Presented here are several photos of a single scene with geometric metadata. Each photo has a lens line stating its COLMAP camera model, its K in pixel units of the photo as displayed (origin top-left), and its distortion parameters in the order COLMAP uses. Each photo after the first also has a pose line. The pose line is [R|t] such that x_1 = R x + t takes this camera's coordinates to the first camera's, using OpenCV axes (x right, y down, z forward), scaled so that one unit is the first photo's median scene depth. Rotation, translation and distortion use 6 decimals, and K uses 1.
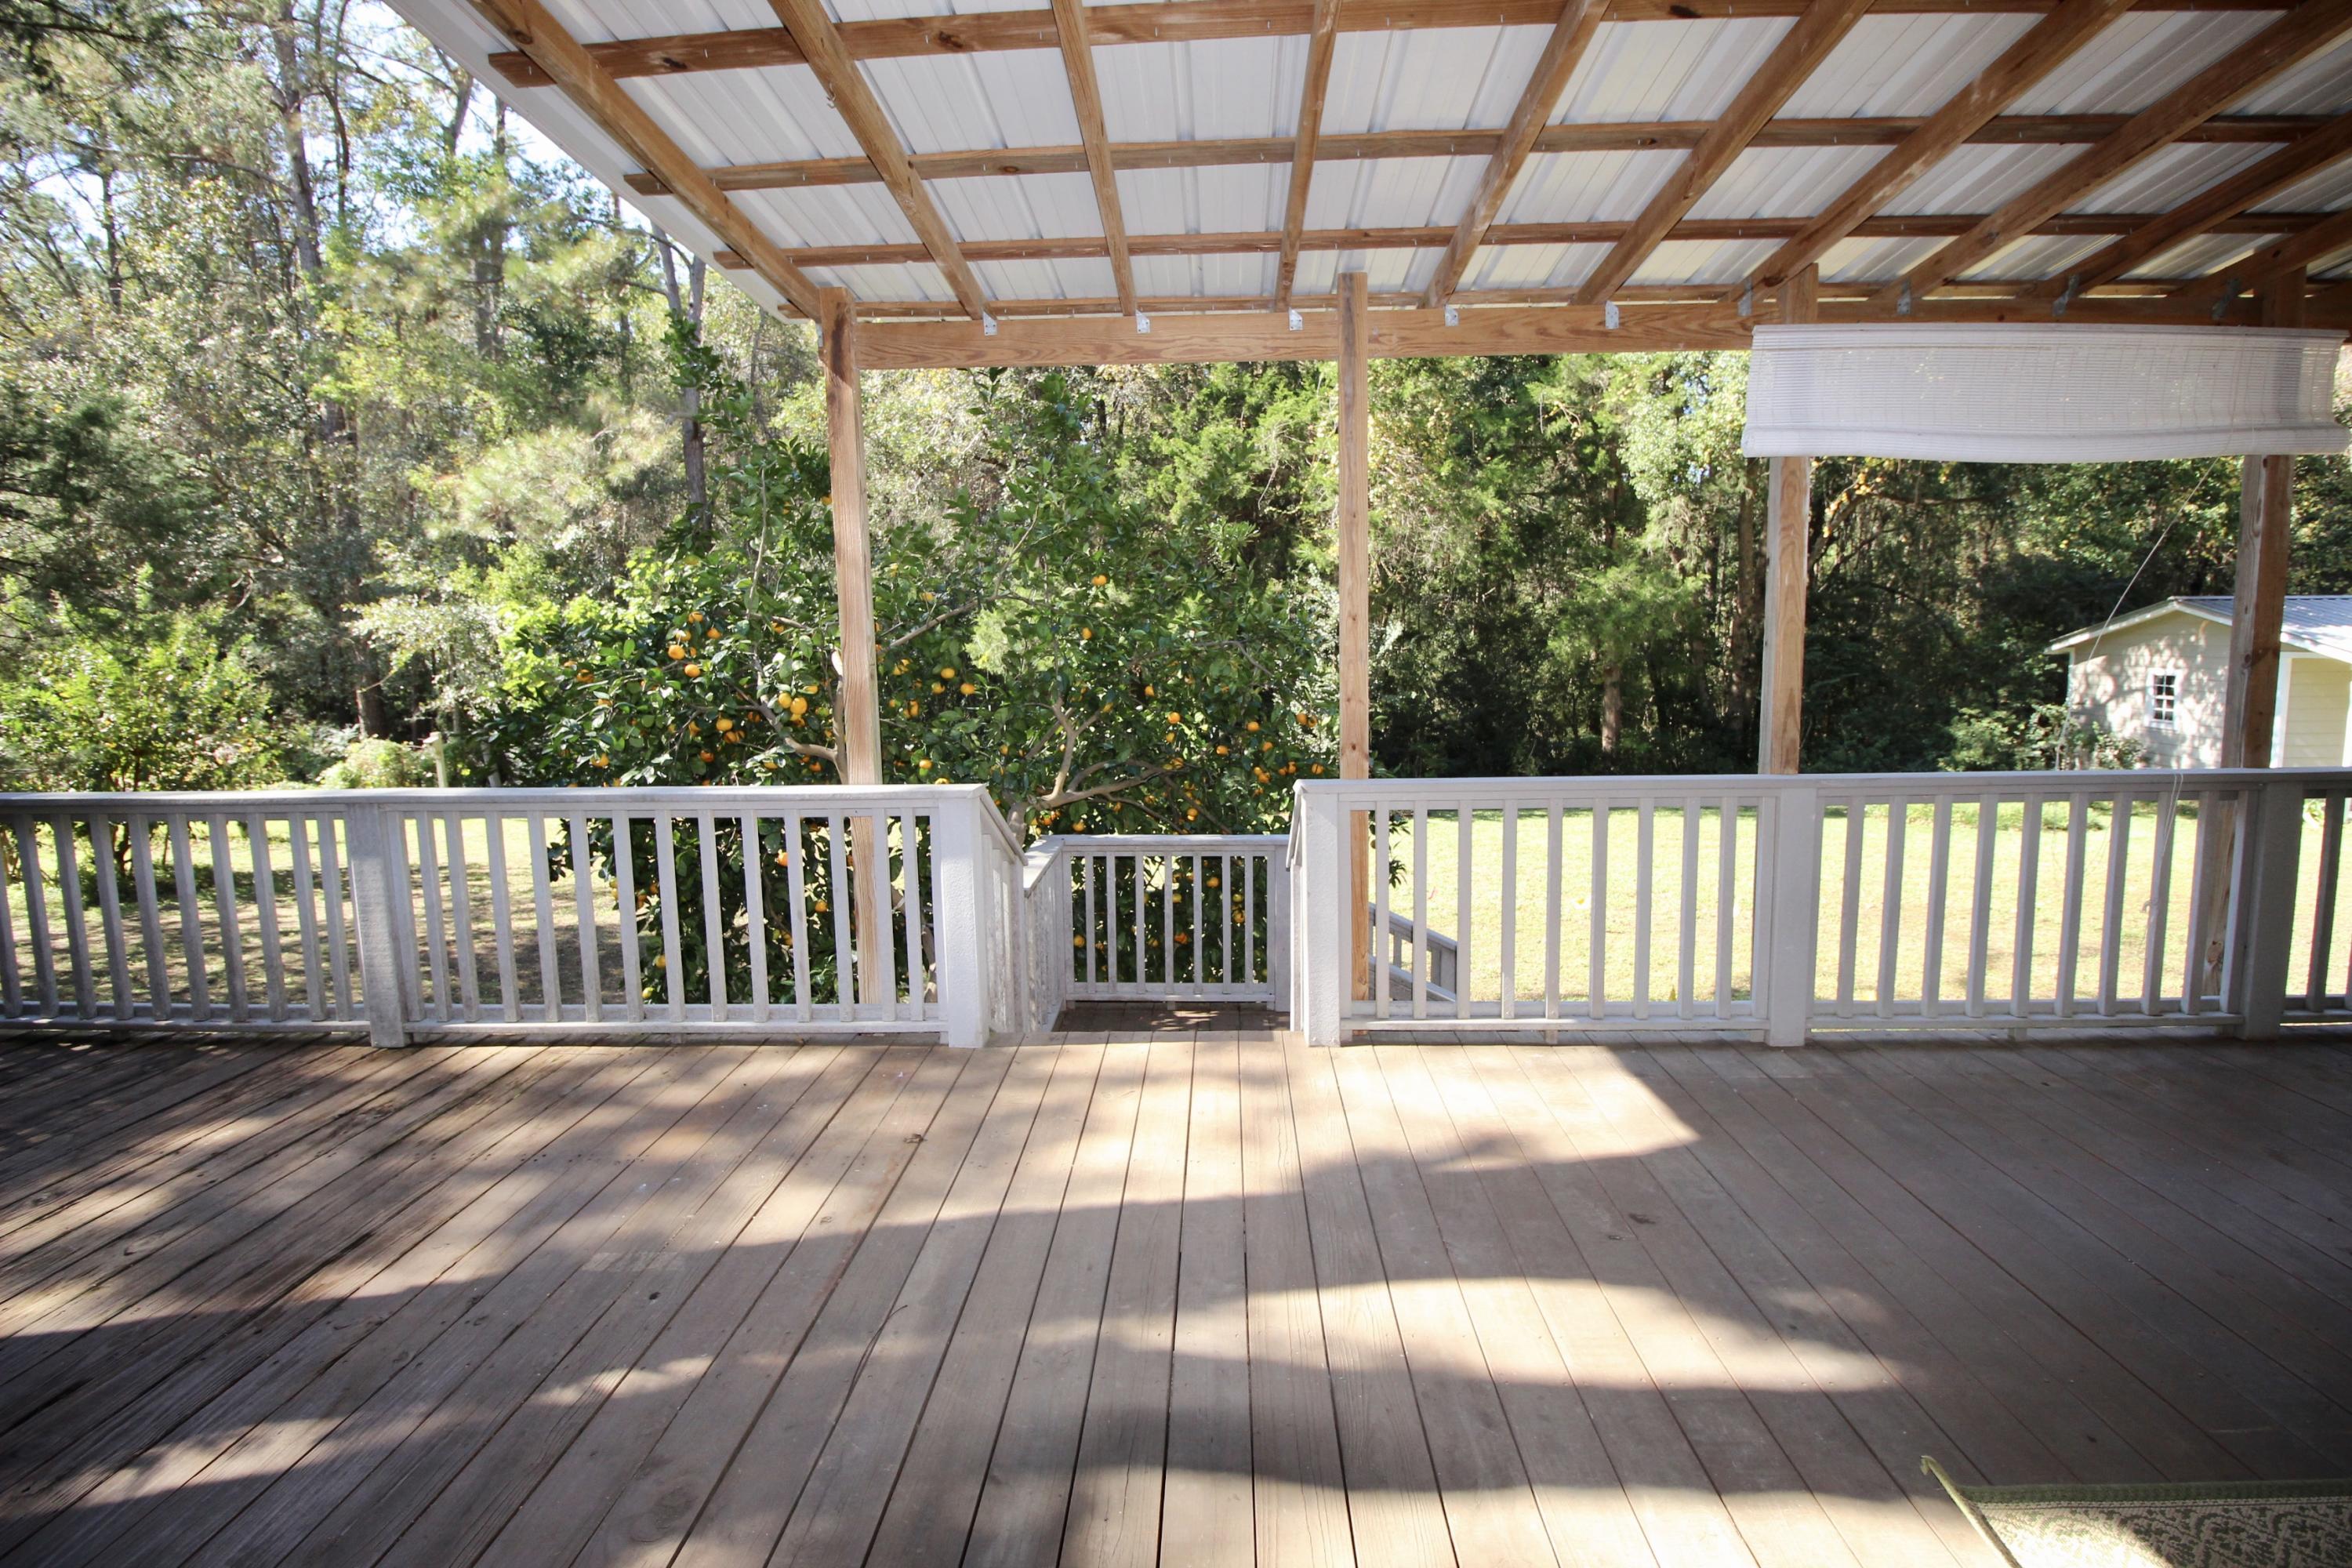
lens RADIAL K [[1106.5, 0, 1175.3], [0, 1106.5, 778.0], [0, 0, 1]] dist [-0.001710, -0.014175]
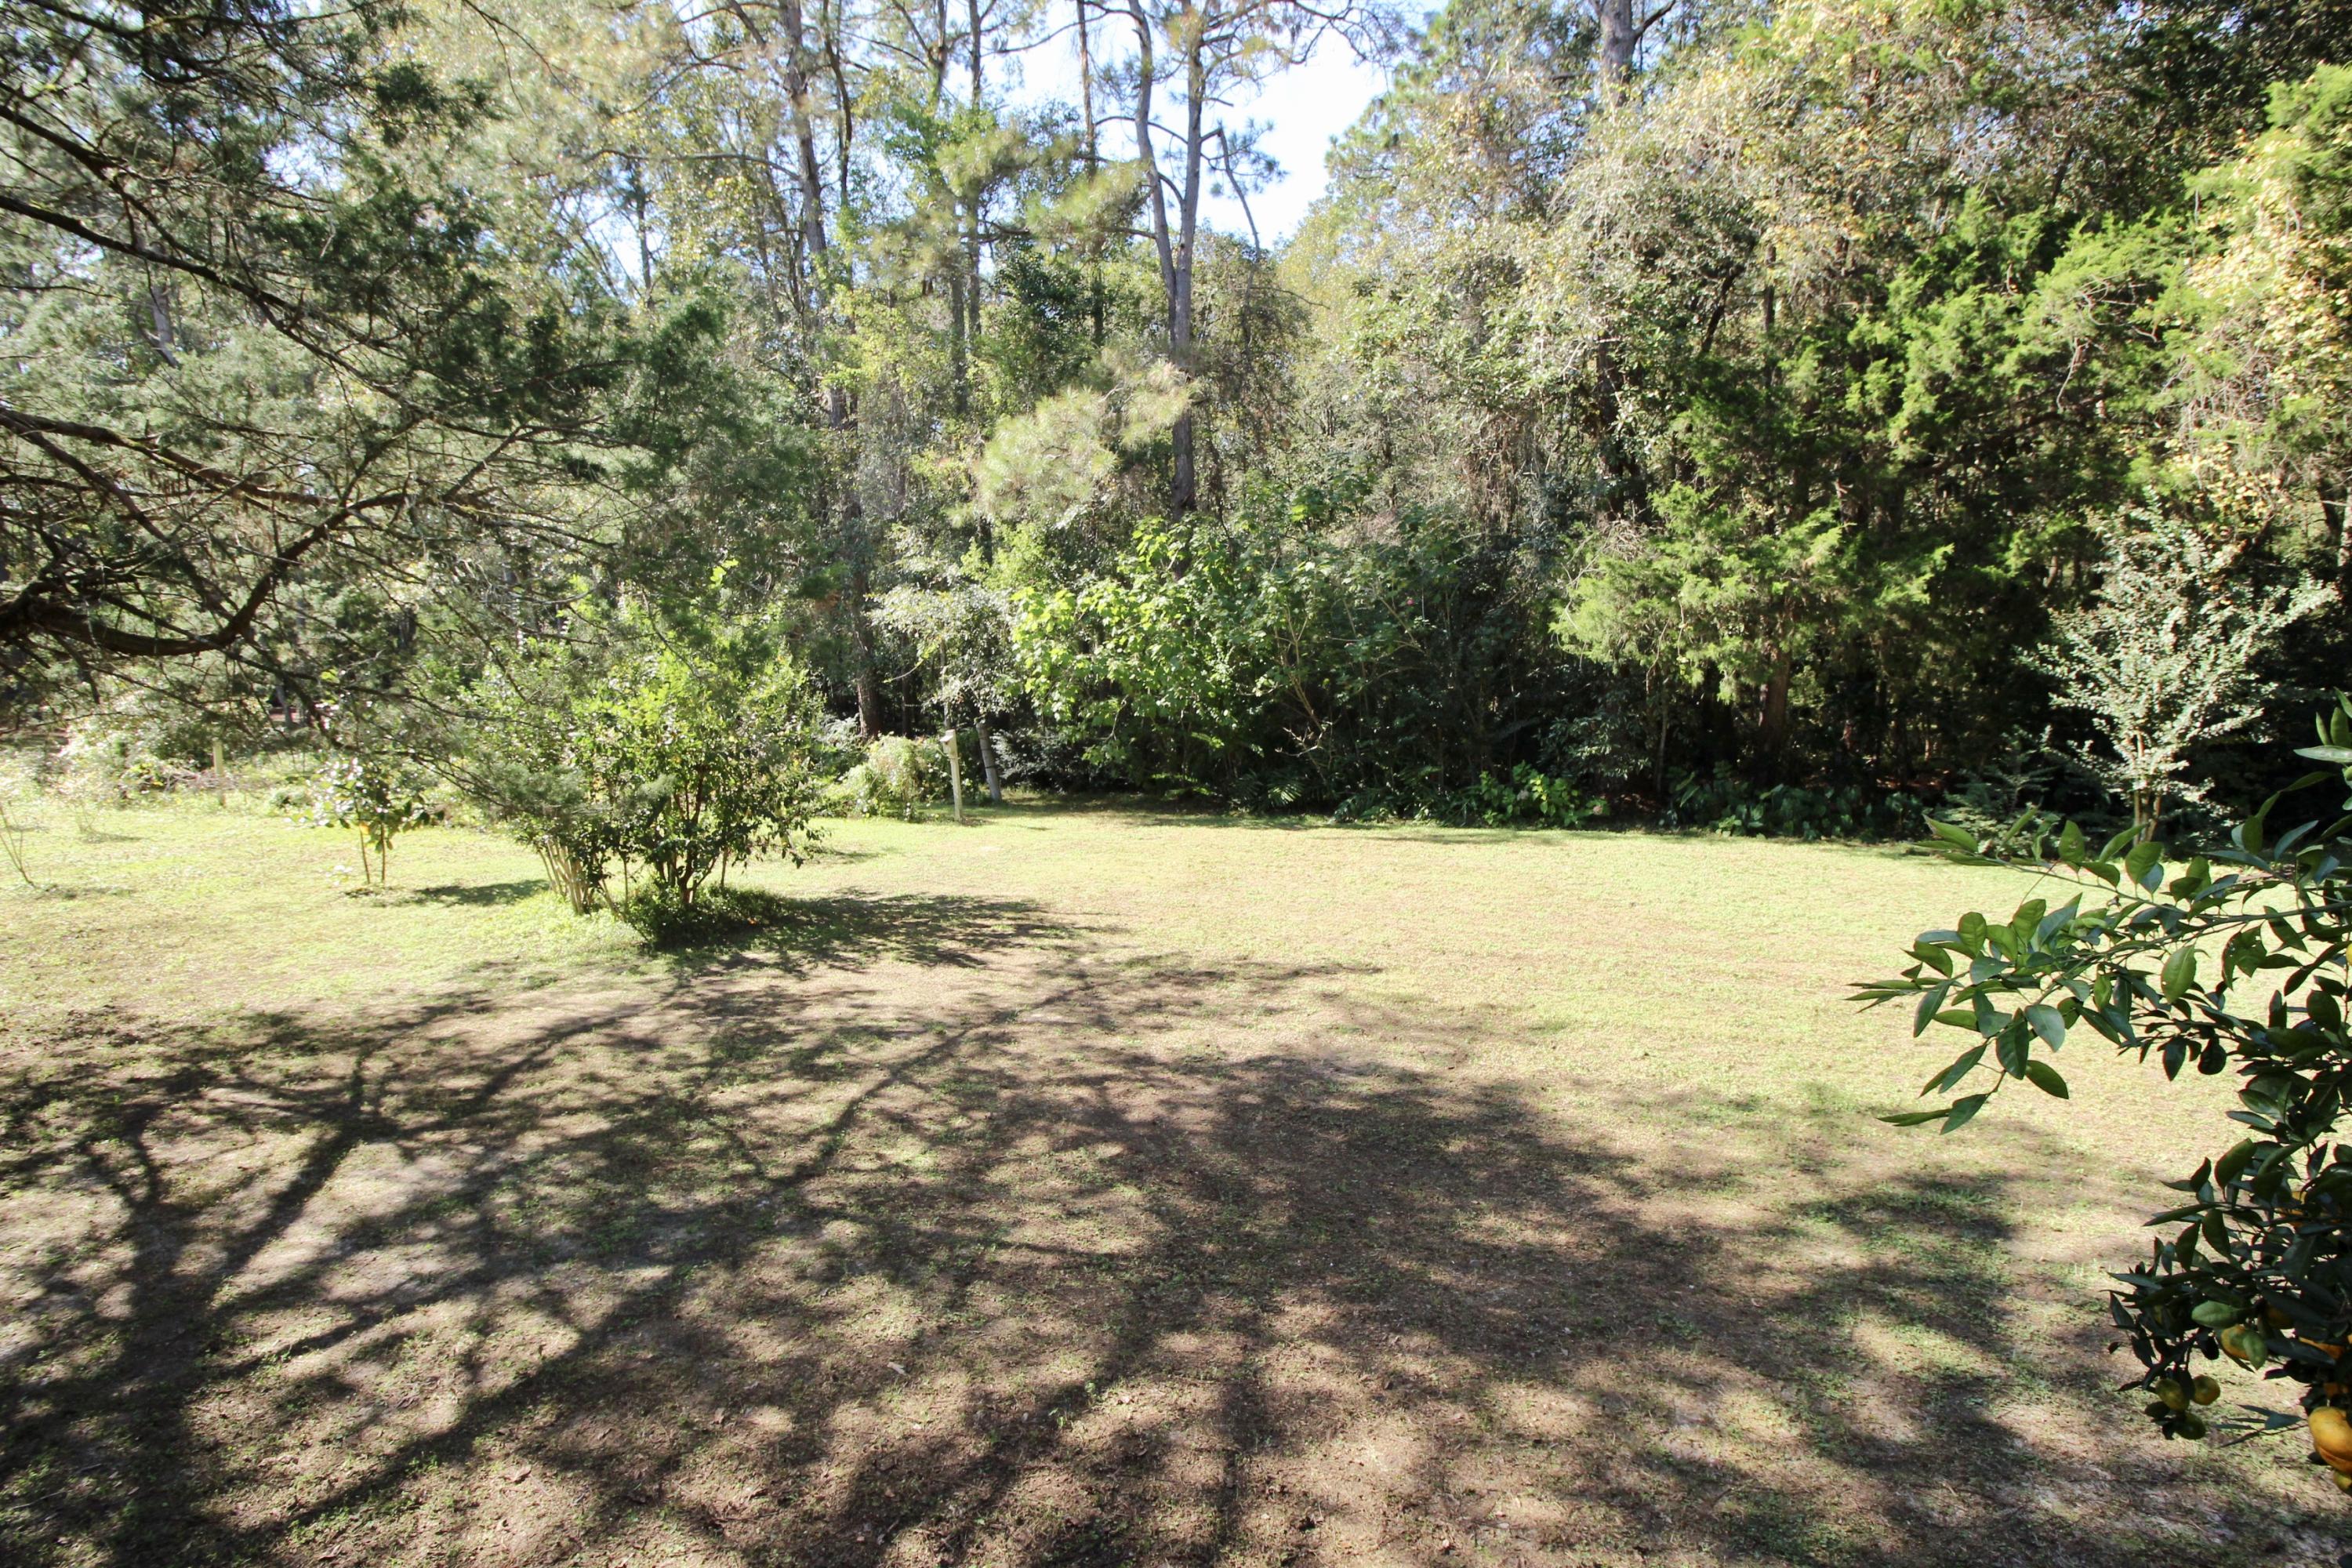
lens RADIAL K [[1097.0, 0, 1190.7], [0, 1097.0, 764.4], [0, 0, 1]] dist [-0.001707, -0.006744]
pose [[0.953210, 0.013903, -0.301988, -0.187344], [-0.007913, 0.999747, 0.021047, -0.030532], [0.302204, -0.017672, 0.953079, 0.167309]]
